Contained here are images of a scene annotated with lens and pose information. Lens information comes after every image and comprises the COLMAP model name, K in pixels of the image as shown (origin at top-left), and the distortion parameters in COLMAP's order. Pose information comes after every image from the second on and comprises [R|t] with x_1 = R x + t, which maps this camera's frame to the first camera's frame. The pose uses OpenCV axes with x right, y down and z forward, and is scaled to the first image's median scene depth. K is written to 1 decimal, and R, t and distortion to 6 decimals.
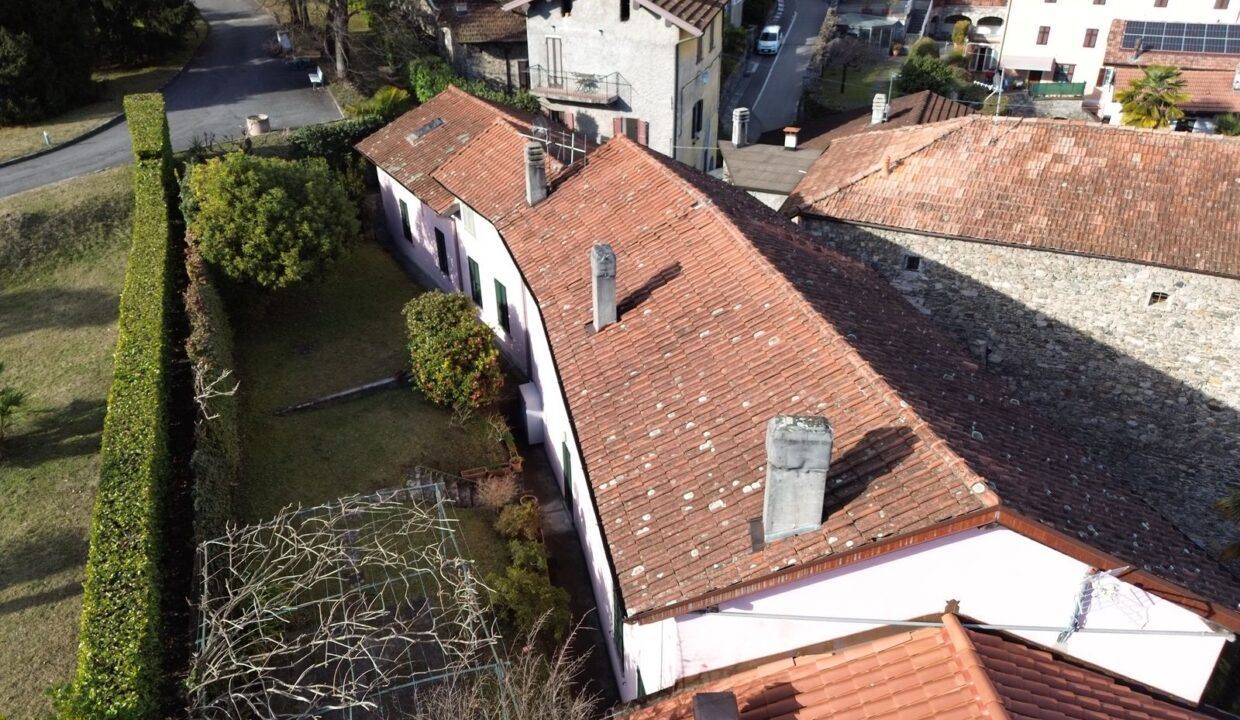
lens RADIAL K [[863.0, 0, 620.0], [0, 863.0, 360.0], [0, 0, 1]] dist [0.066276, -0.068031]
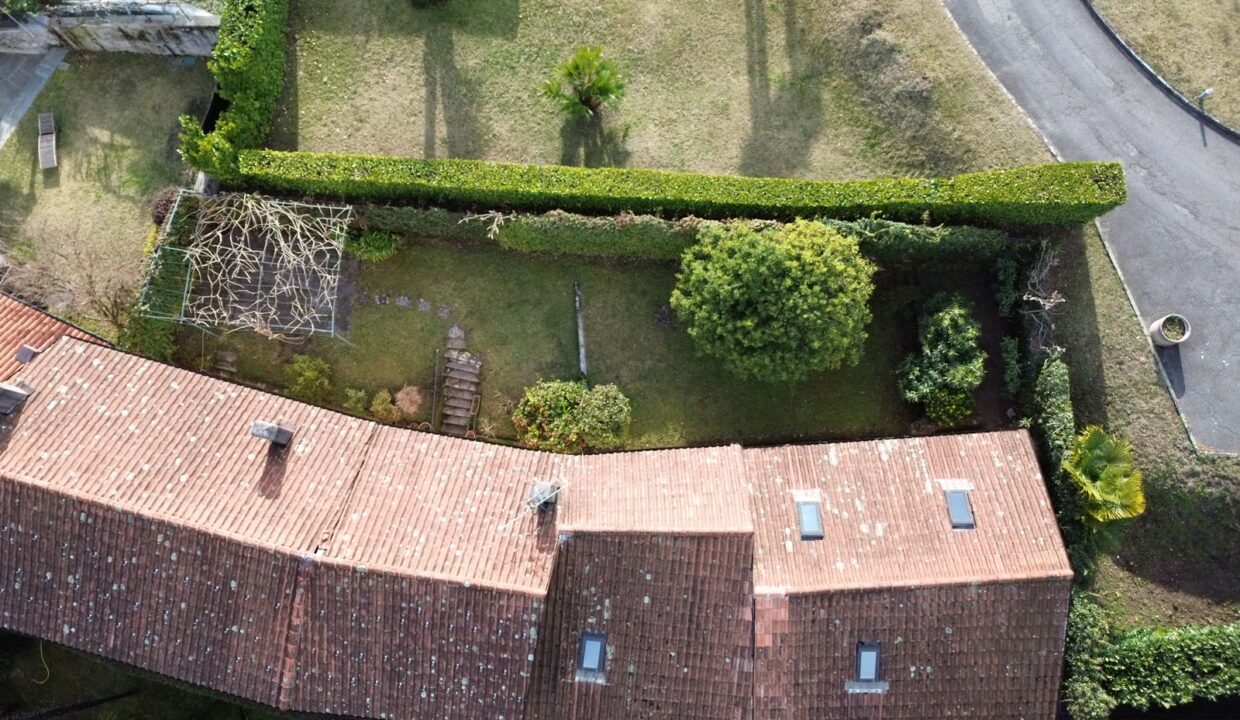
lens RADIAL K [[863.0, 0, 620.0], [0, 863.0, 360.0], [0, 0, 1]] dist [0.066276, -0.068031]
pose [[-0.461119, 0.871128, -0.168833, -0.102338], [-0.417962, -0.045392, 0.907330, -1.127135], [0.782737, 0.488953, 0.385029, 0.599664]]
